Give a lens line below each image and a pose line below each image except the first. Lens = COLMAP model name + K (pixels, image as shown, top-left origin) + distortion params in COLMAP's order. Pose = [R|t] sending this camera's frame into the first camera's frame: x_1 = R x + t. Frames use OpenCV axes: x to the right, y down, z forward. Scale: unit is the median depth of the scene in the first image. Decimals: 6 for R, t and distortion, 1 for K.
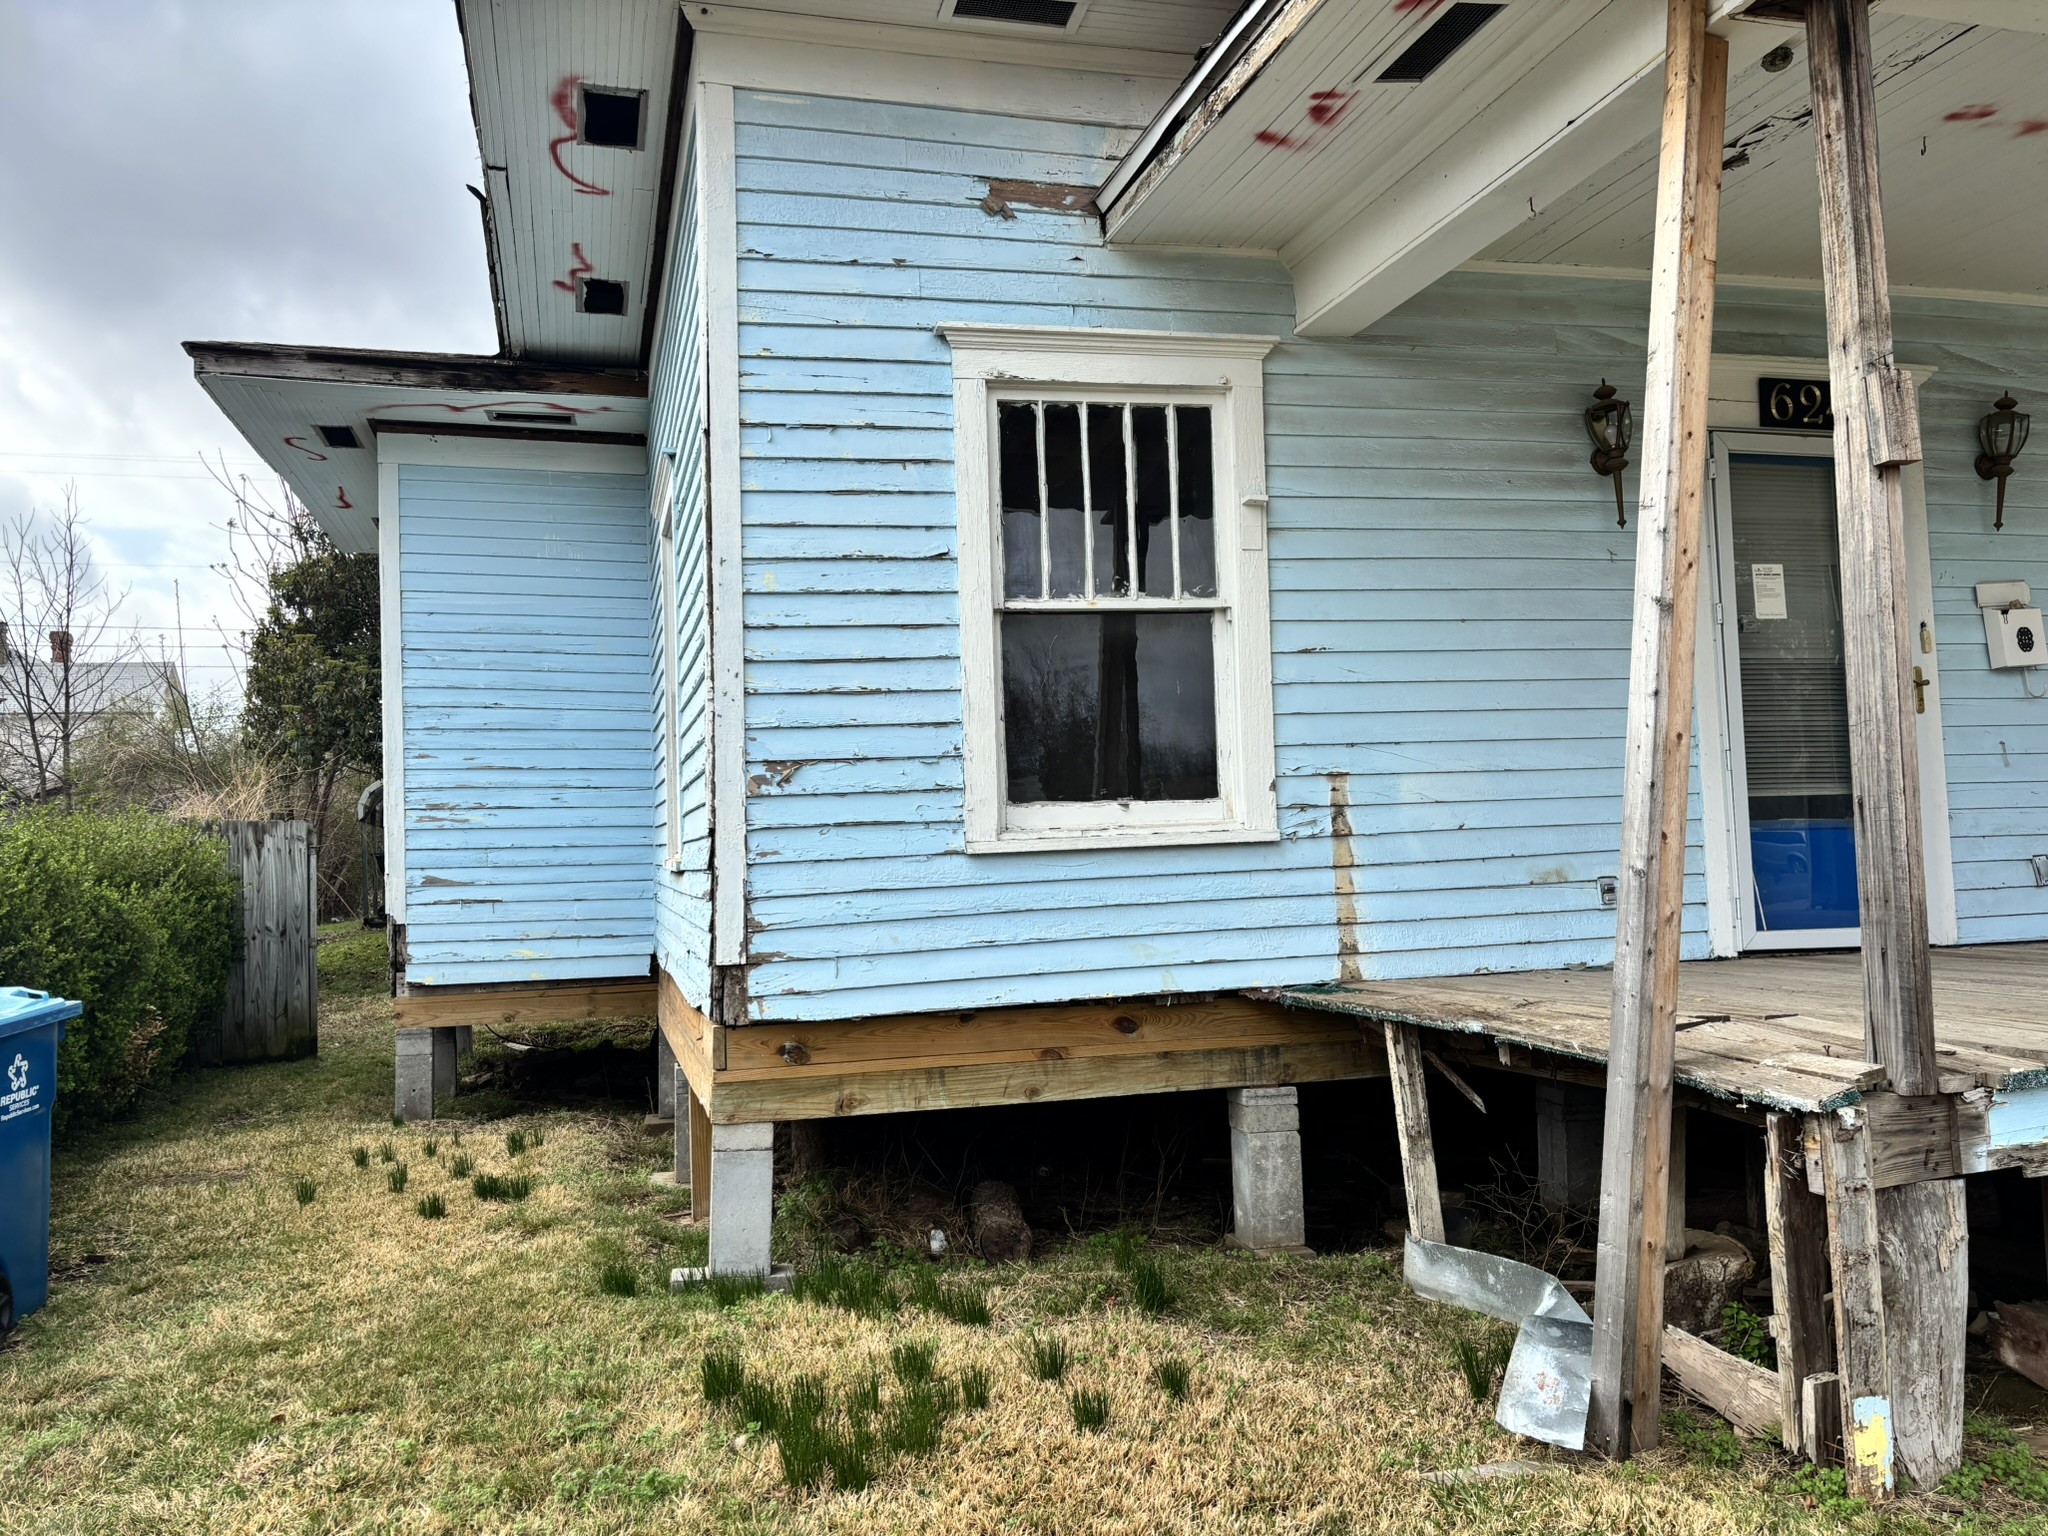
lens RADIAL K [[1602.7, 0, 1008.4], [0, 1602.7, 761.1], [0, 0, 1]] dist [0.047561, -0.041373]
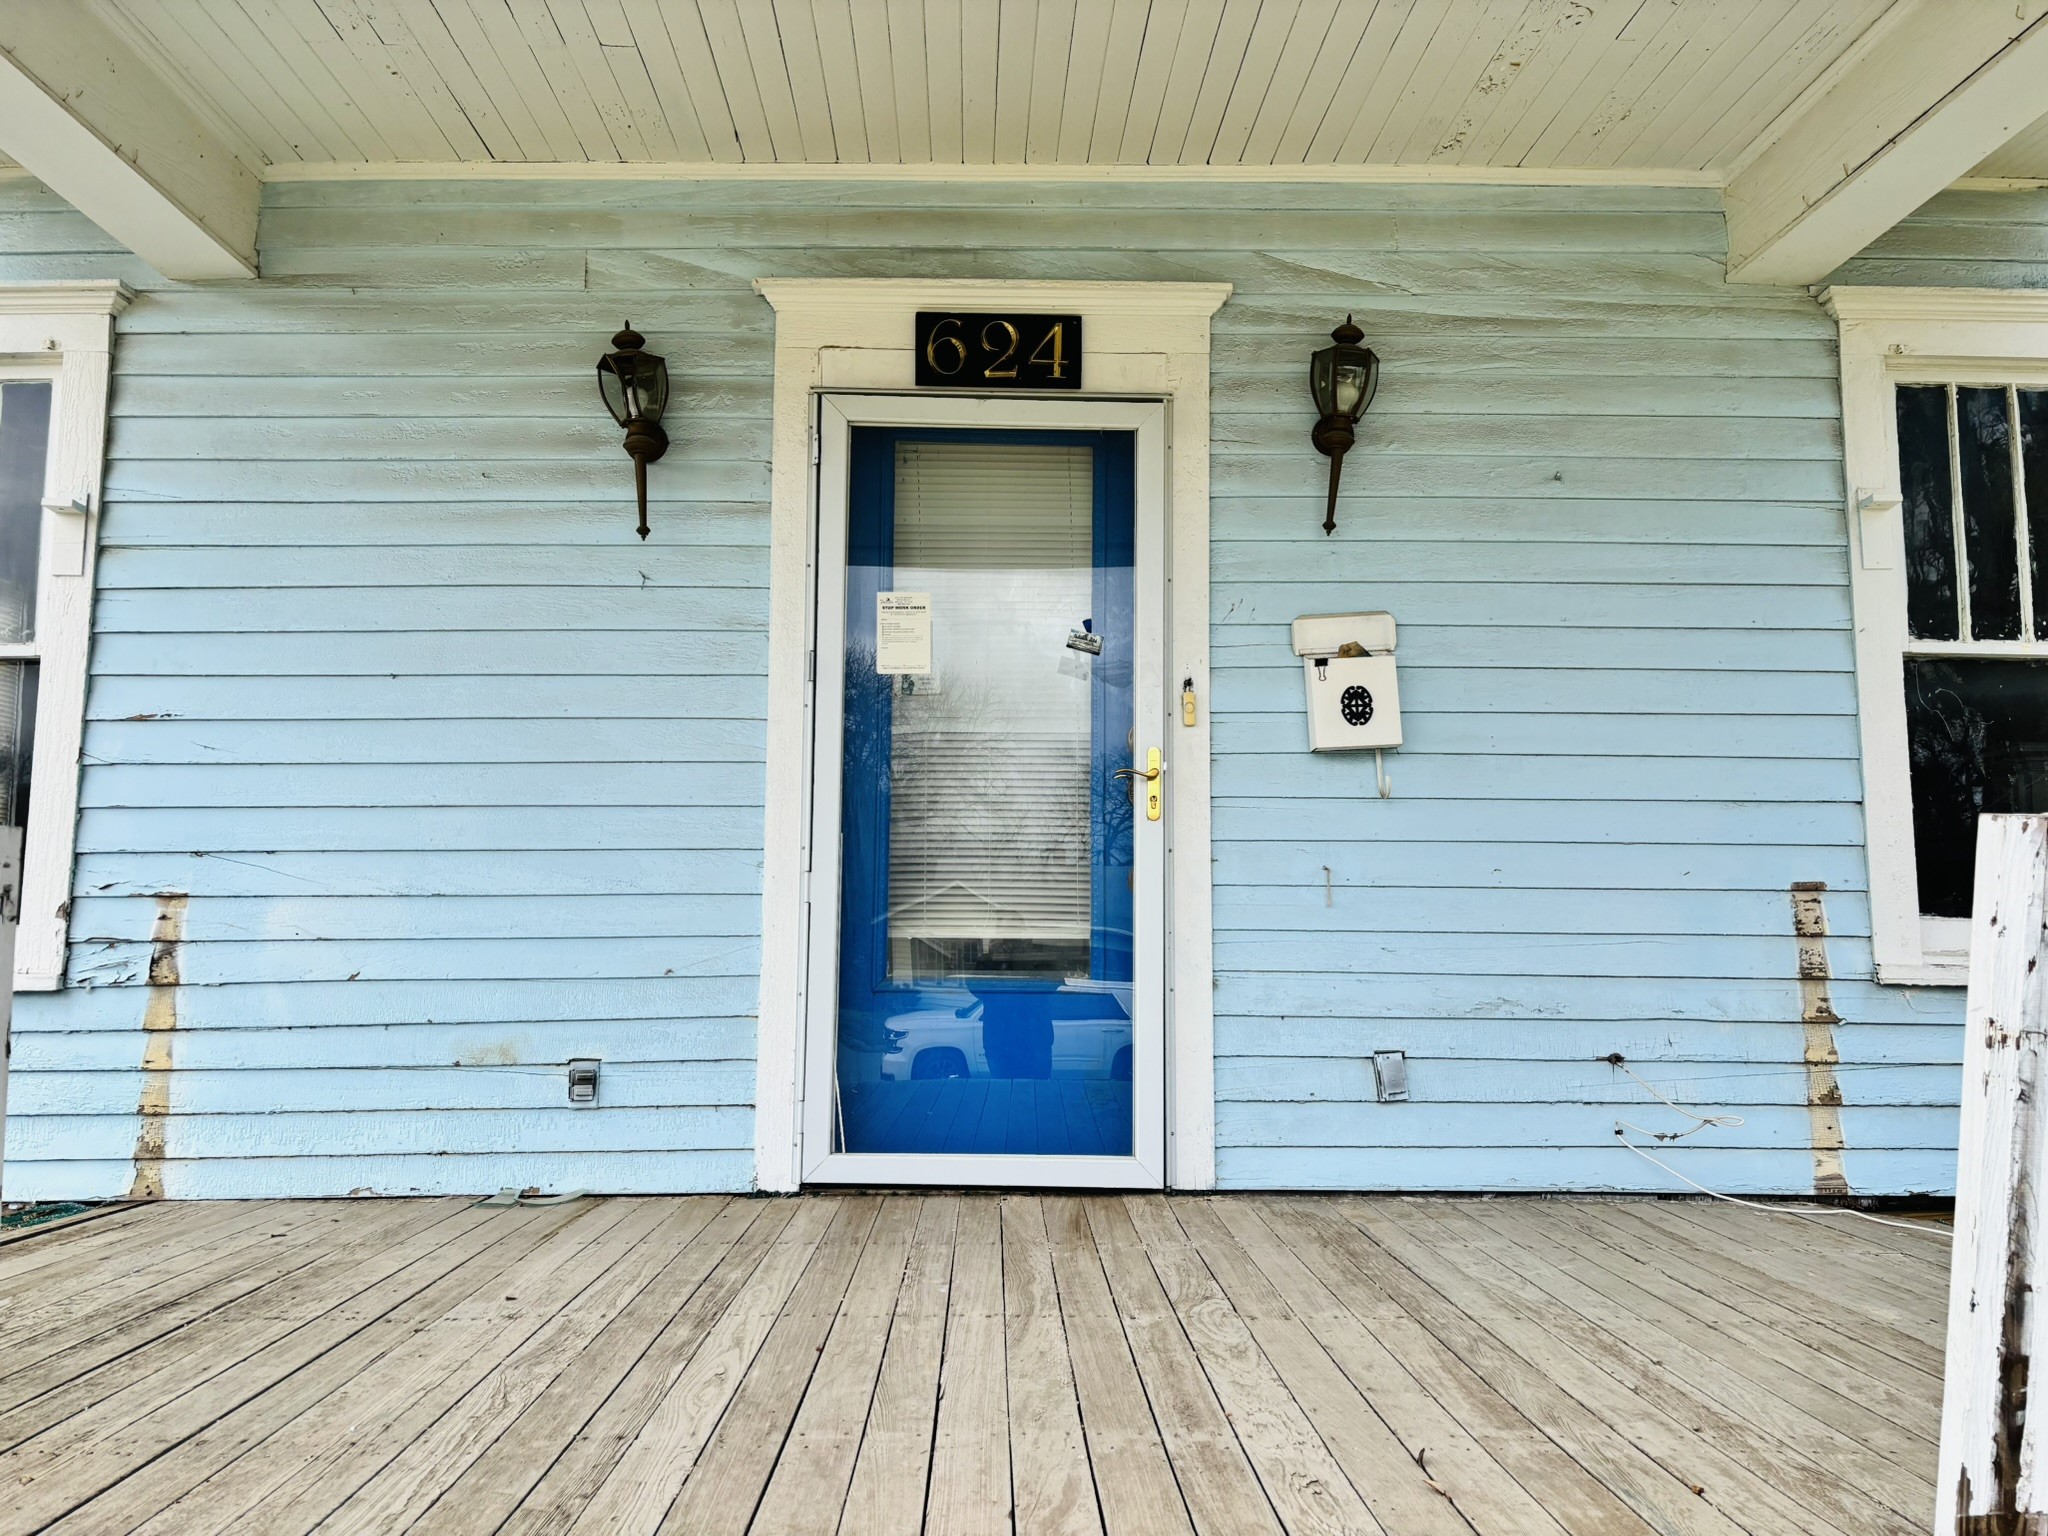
lens RADIAL K [[1543.7, 0, 1017.7], [0, 1543.7, 780.5], [0, 0, 1]] dist [0.063861, -0.073540]
pose [[0.967887, 0.010547, -0.251166, 0.721033], [-0.018762, 0.999364, -0.030334, -0.027838], [0.250686, 0.034072, 0.967469, 0.430027]]
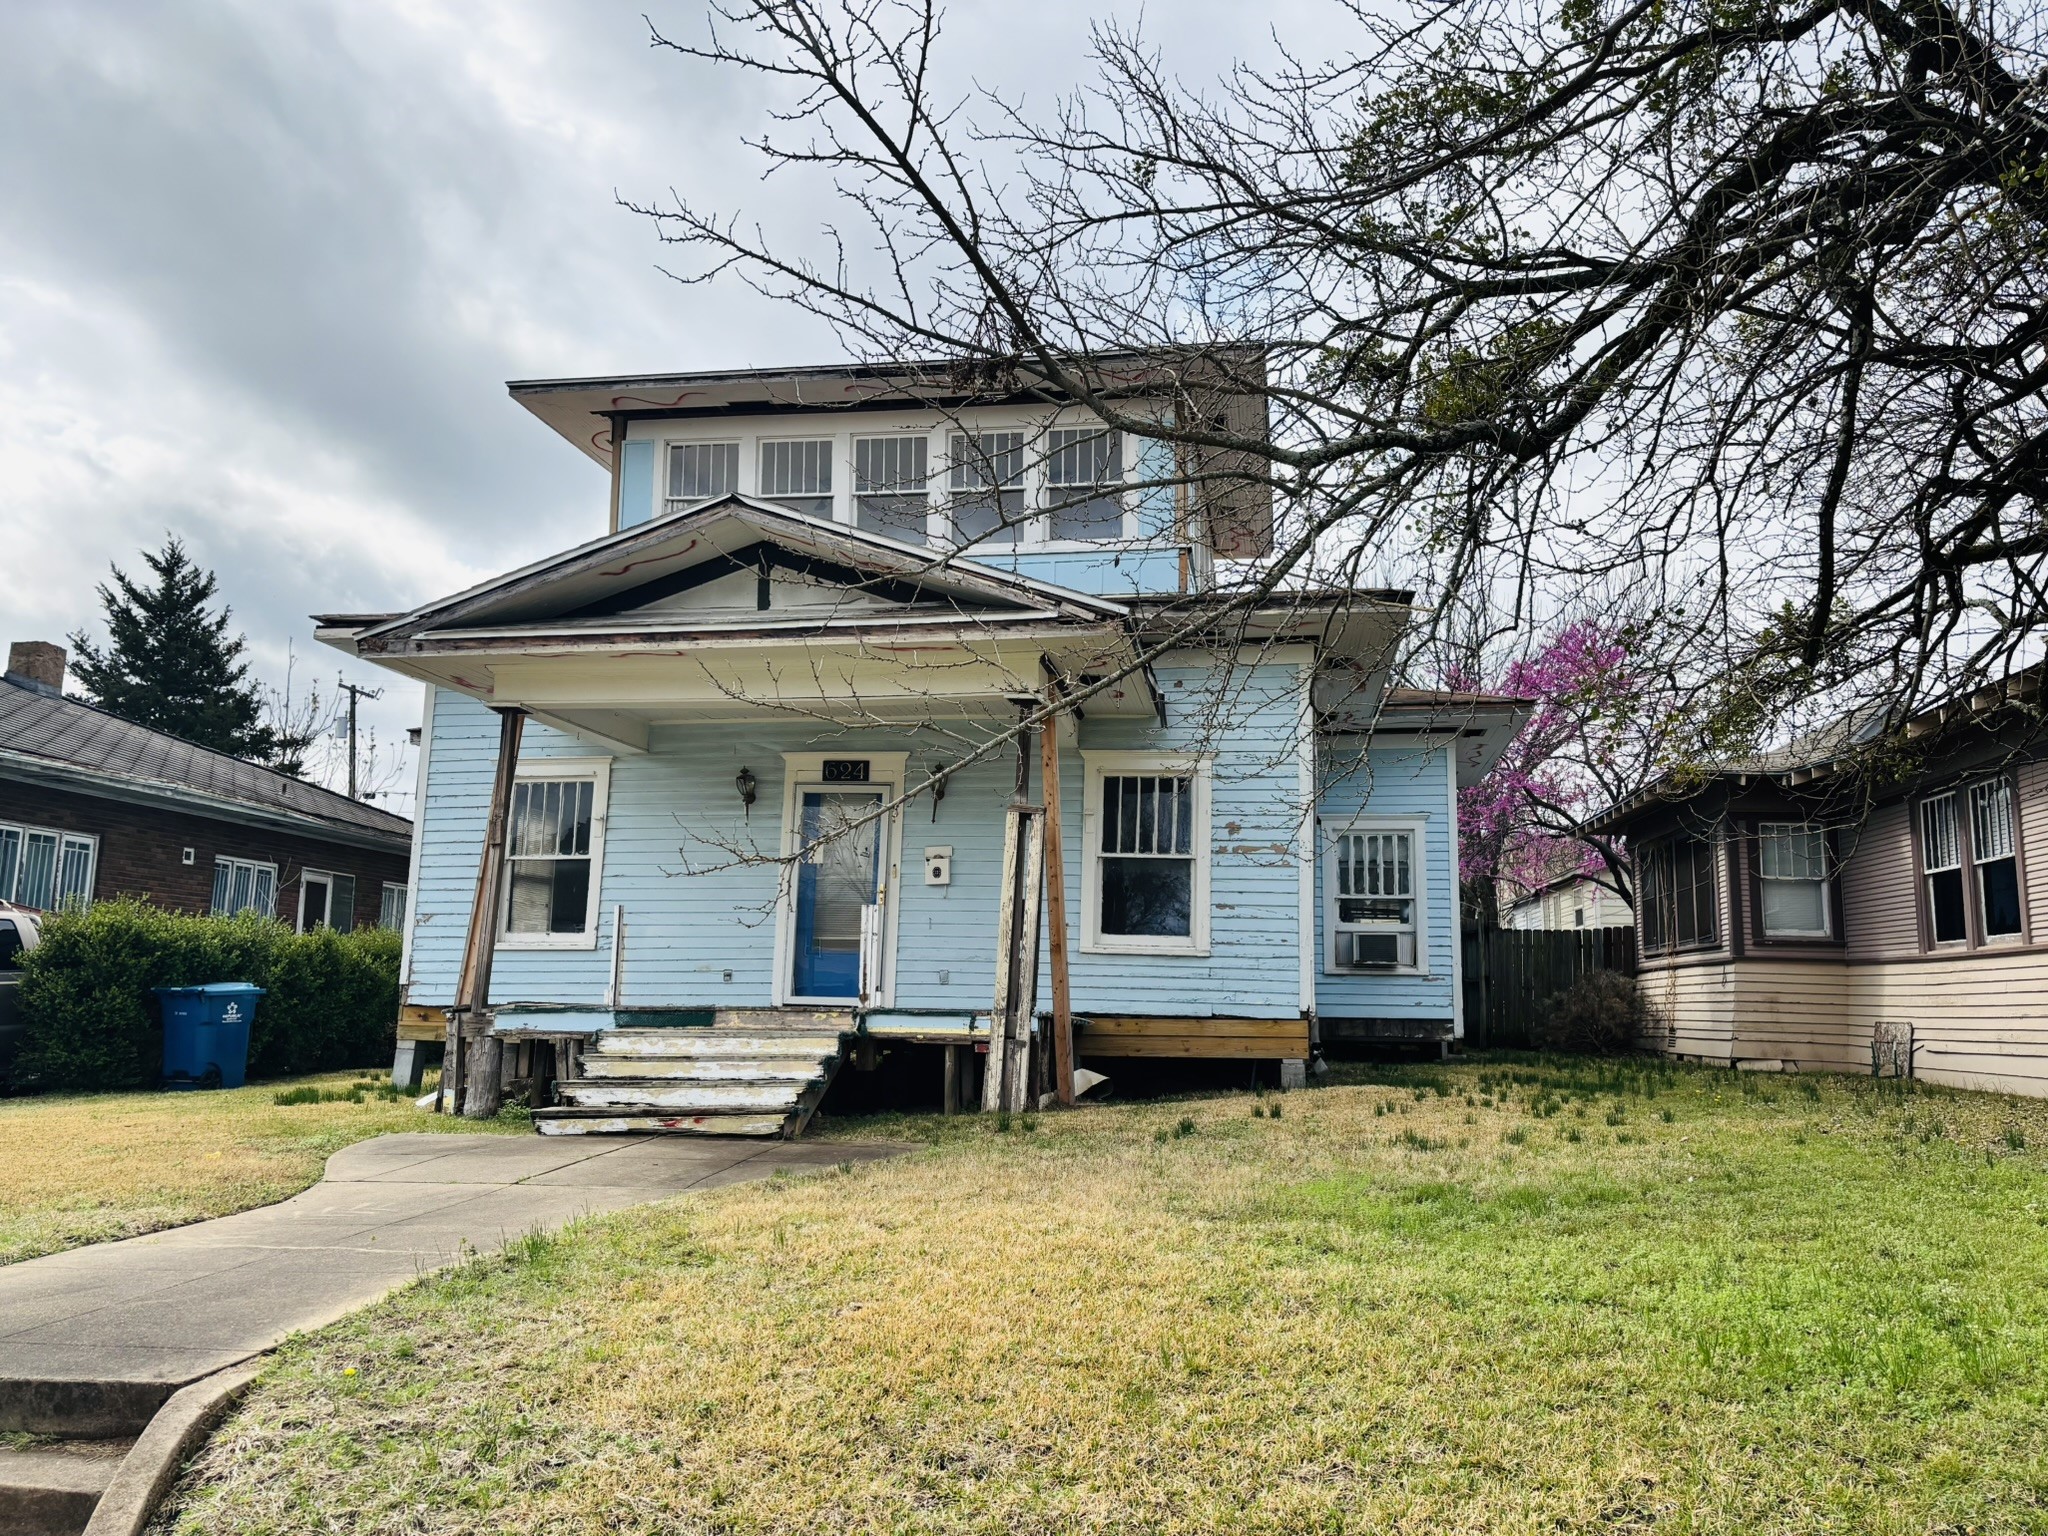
lens RADIAL K [[1543.7, 0, 1036.5], [0, 1543.7, 754.5], [0, 0, 1]] dist [0.063861, -0.073540]
pose [[0.905329, -0.017120, -0.424365, 1.836645], [-0.026654, 0.994927, -0.097000, -0.038120], [0.423873, 0.099127, 0.900281, -0.967130]]
